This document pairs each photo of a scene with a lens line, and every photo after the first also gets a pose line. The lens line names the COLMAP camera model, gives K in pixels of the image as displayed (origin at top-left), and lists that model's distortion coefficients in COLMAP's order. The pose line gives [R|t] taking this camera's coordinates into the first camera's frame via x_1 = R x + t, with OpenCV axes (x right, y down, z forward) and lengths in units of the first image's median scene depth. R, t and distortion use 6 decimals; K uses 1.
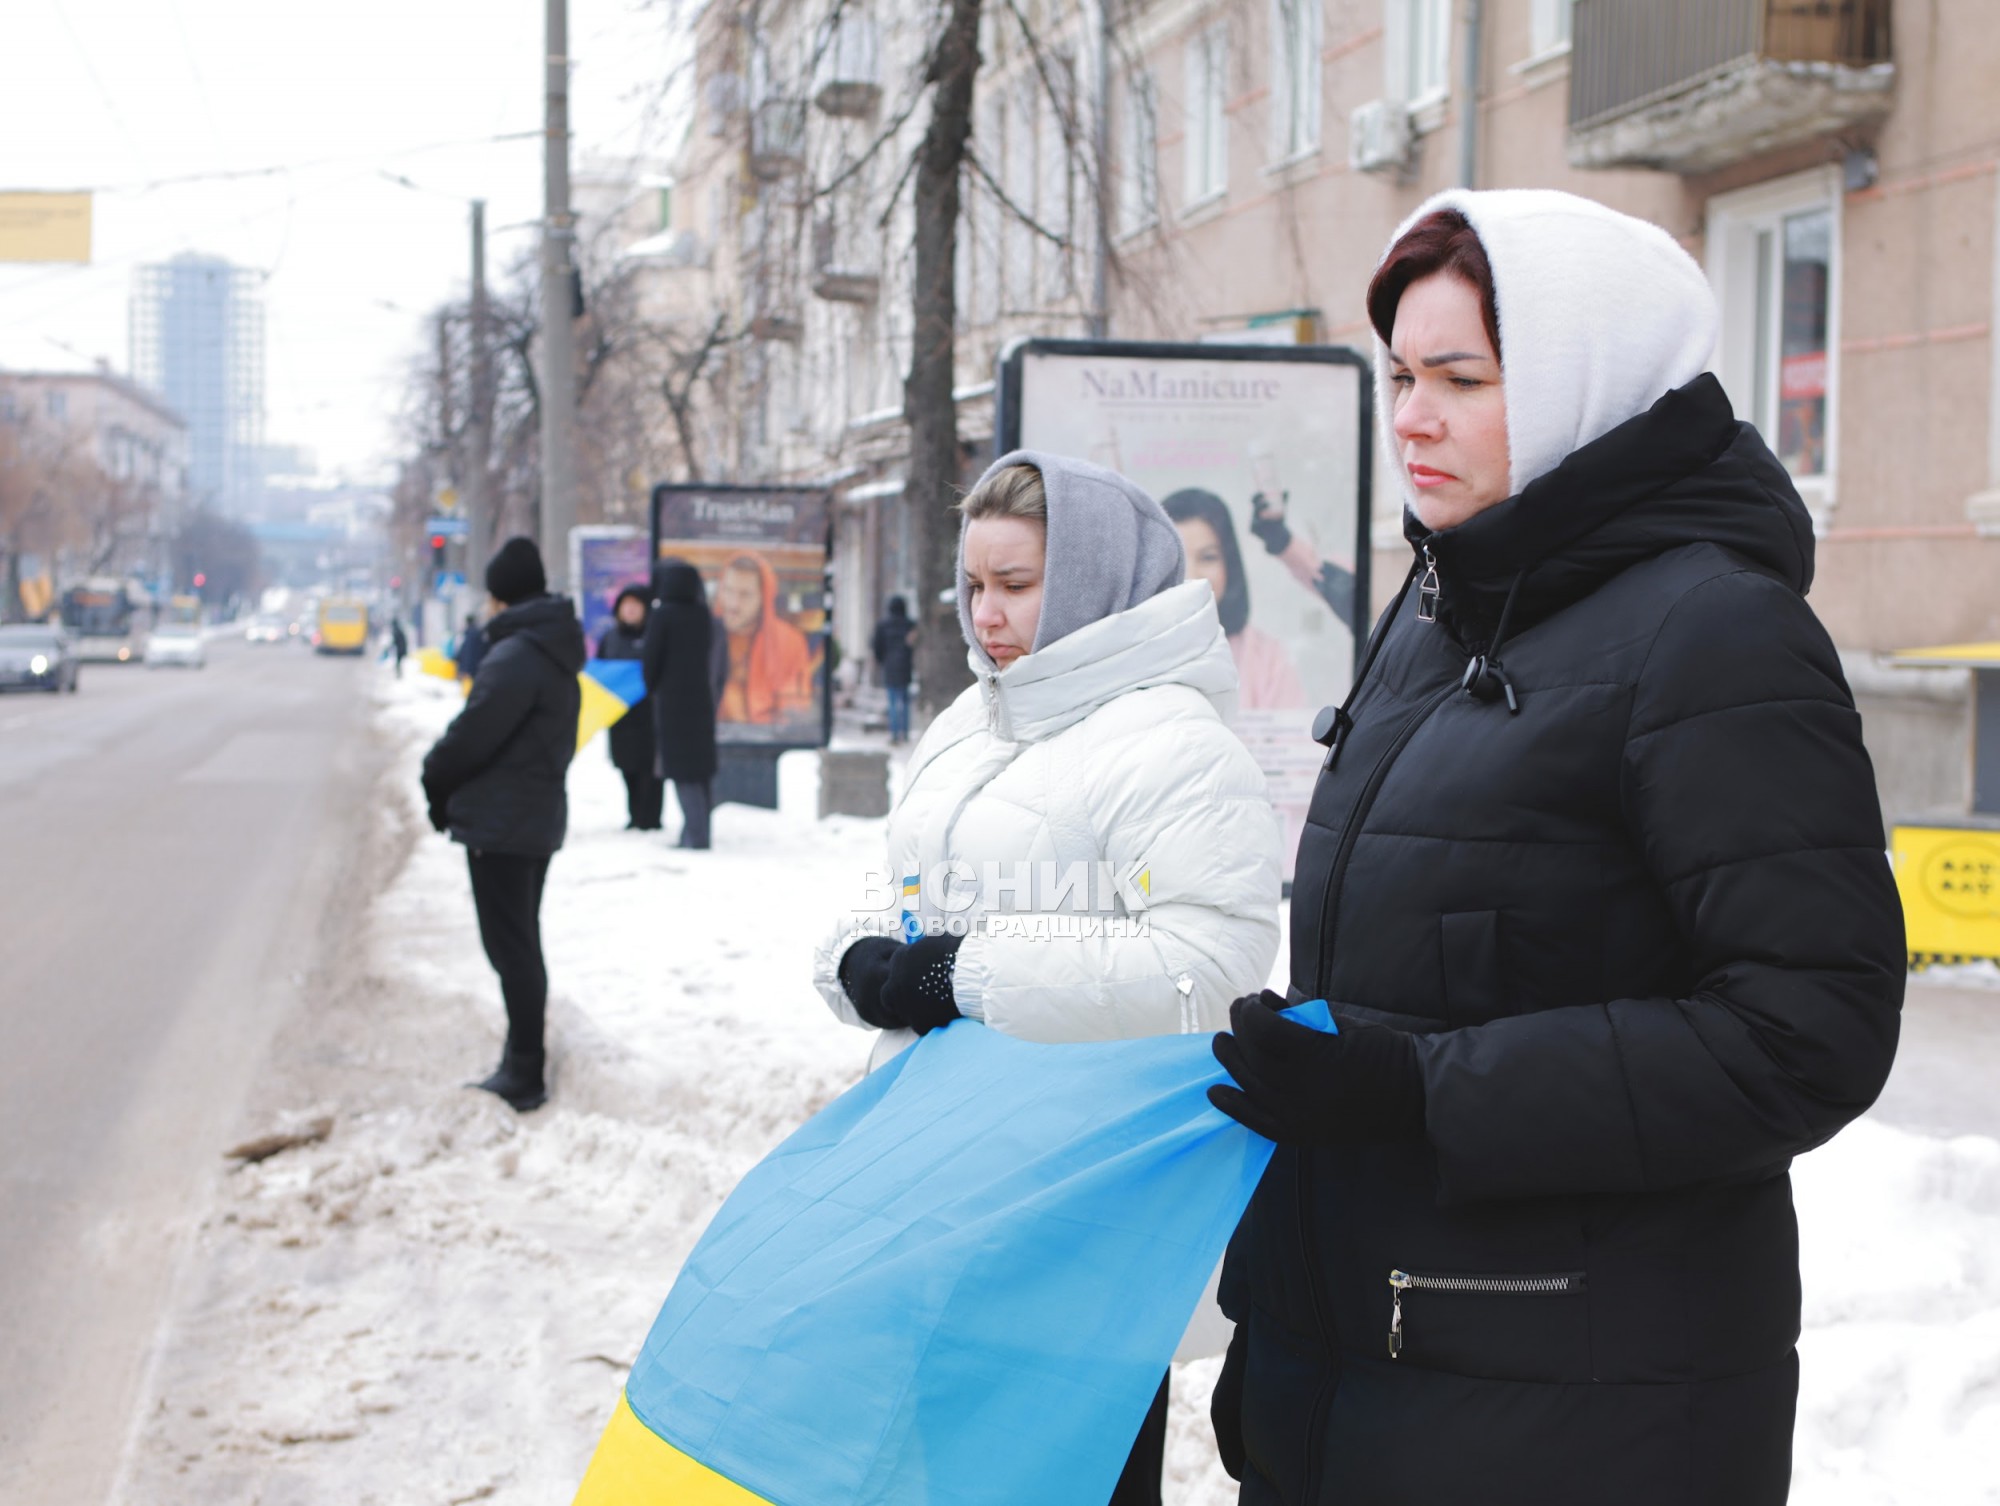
lens RADIAL K [[3337.5, 0, 1000.0], [0, 3337.5, 753.0], [0, 0, 1]] dist [-0.013197, 0.474630]
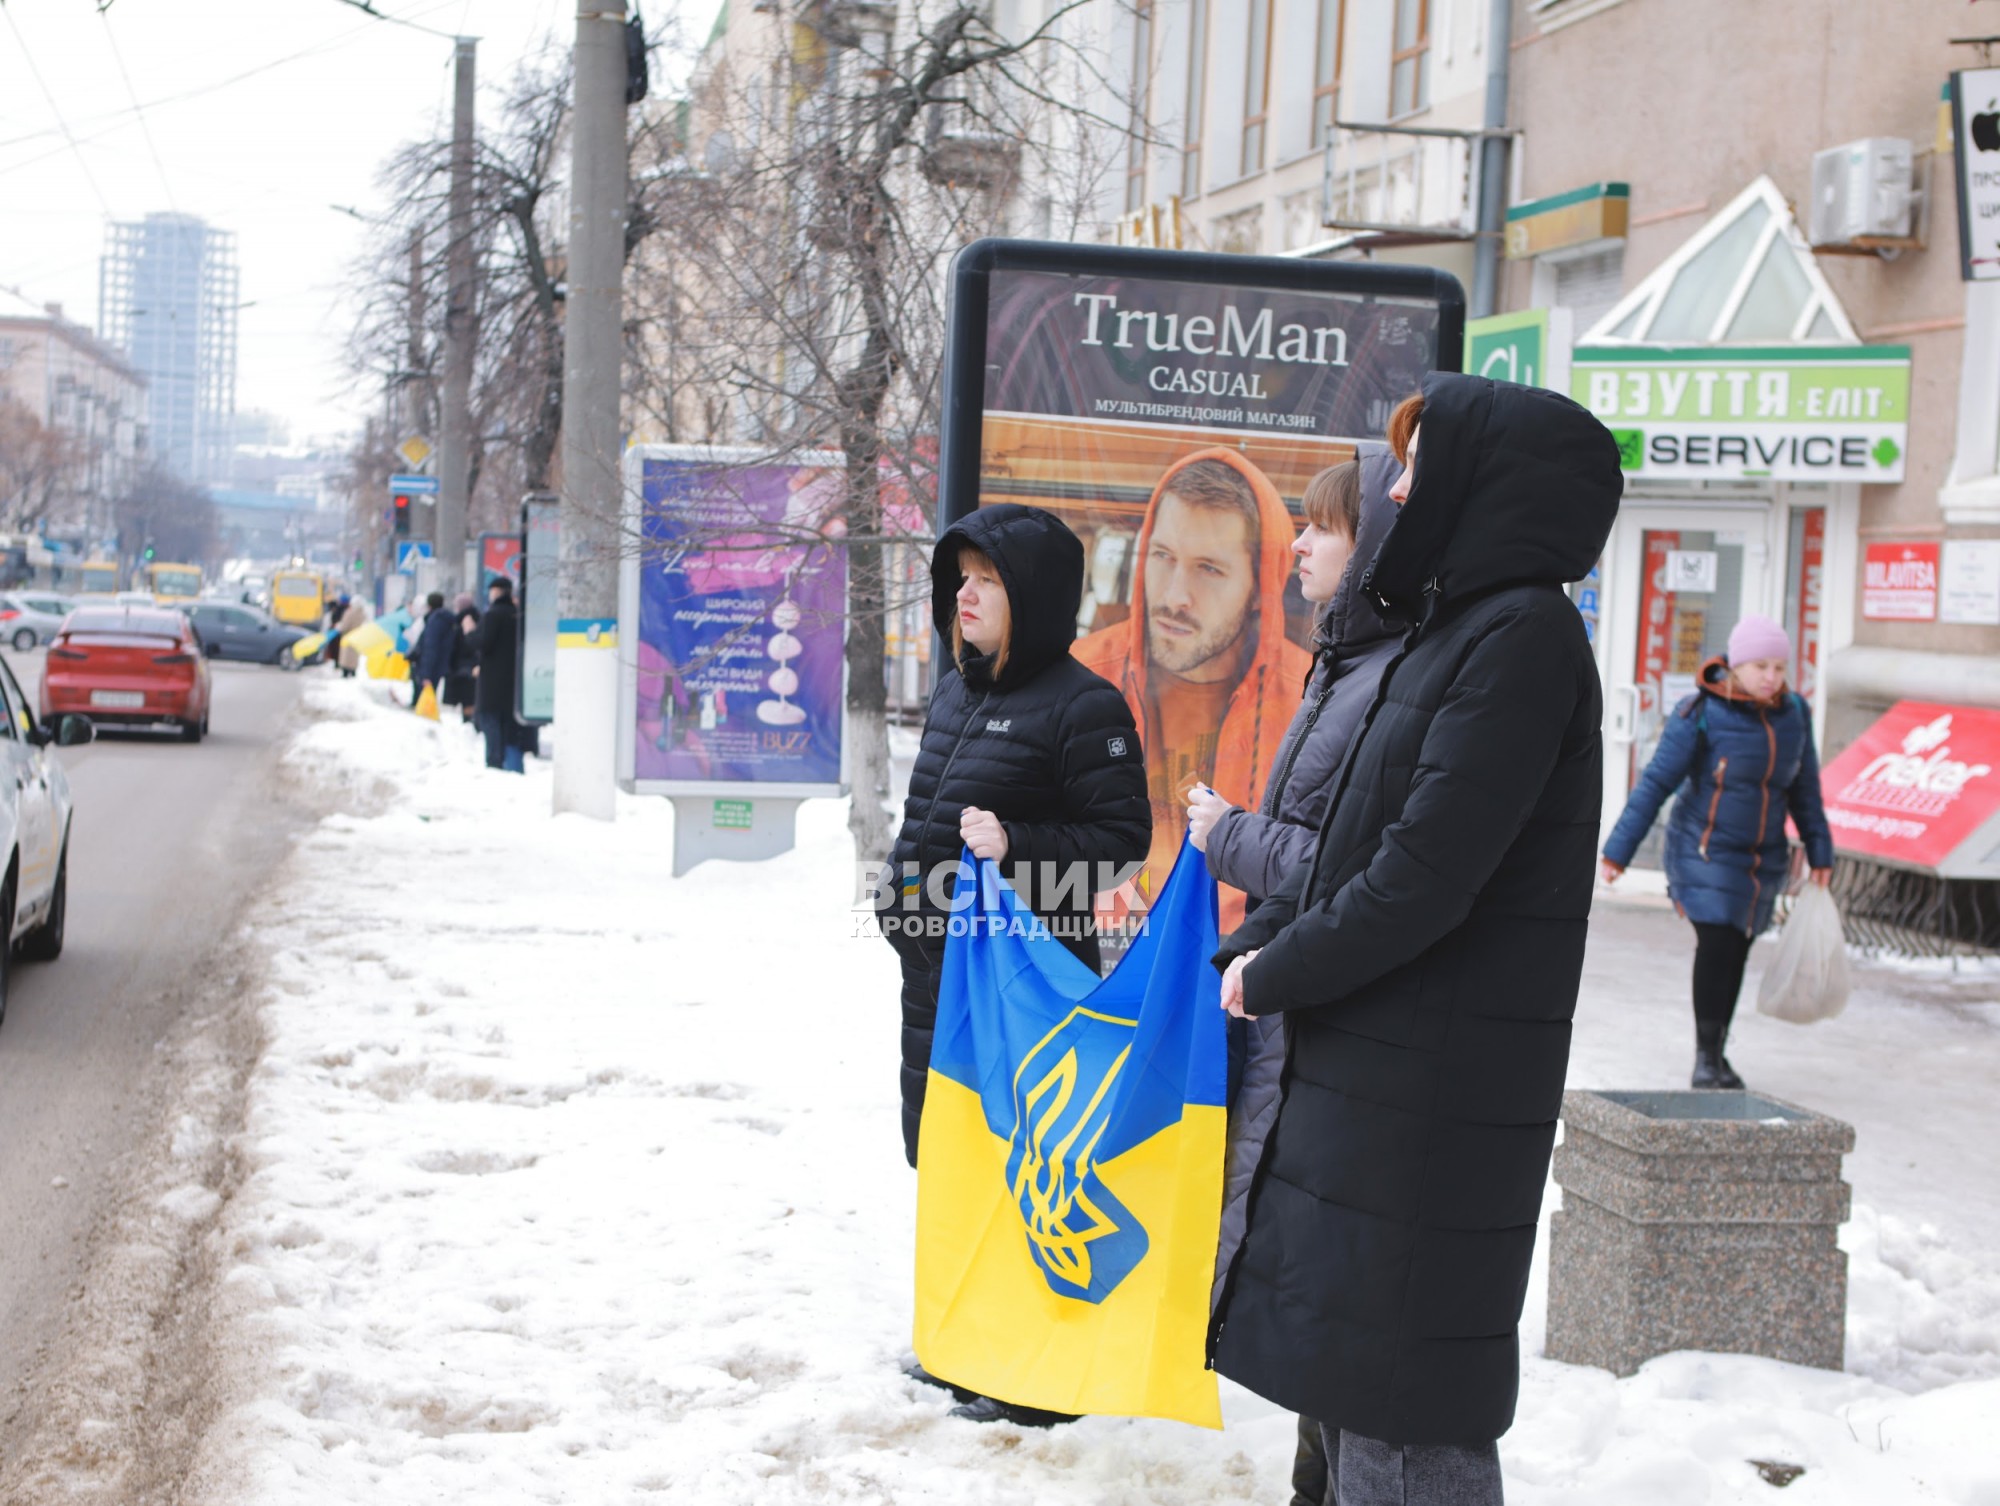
lens RADIAL K [[3337.5, 0, 1000.0], [0, 3337.5, 753.0], [0, 0, 1]] dist [-0.013197, 0.474630]
pose [[0.999300, 0.035786, 0.010922, -0.011188], [-0.035795, 0.999359, 0.000604, -0.003007], [-0.010894, -0.000994, 0.999940, 0.070873]]
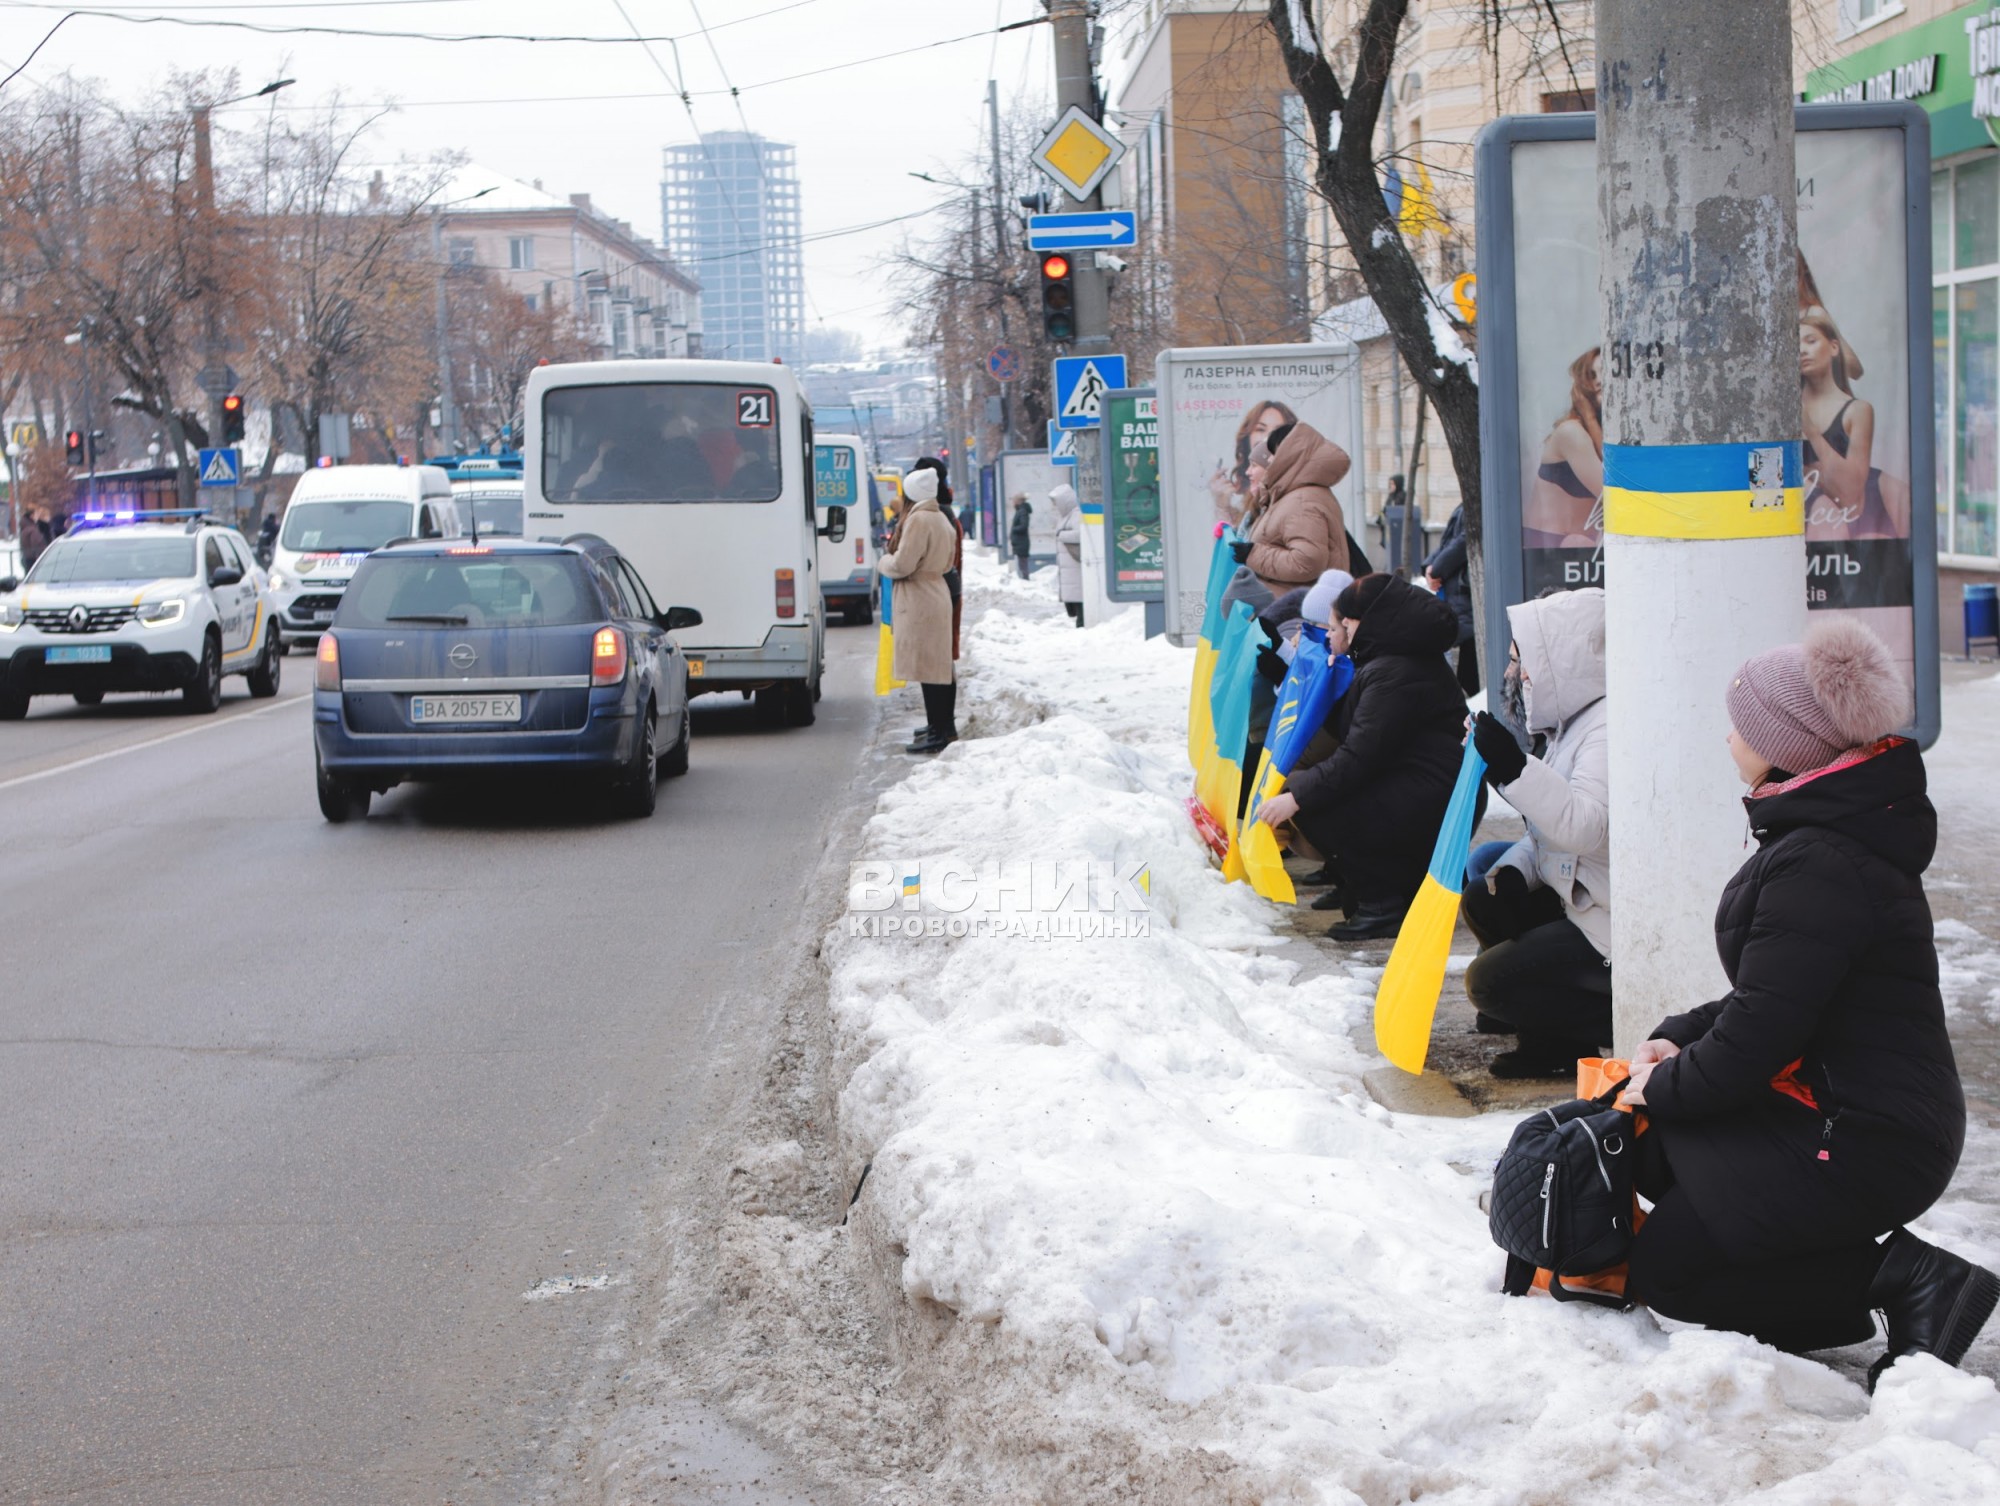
lens RADIAL K [[3350.2, 0, 1040.2], [0, 3350.2, 752.6], [0, 0, 1]] dist [-0.054227, 0.431146]
pose [[0.987906, -0.028644, -0.152383, -0.047366], [0.034293, 0.998814, 0.034573, -0.009128], [0.151212, -0.039380, 0.987717, 0.258728]]
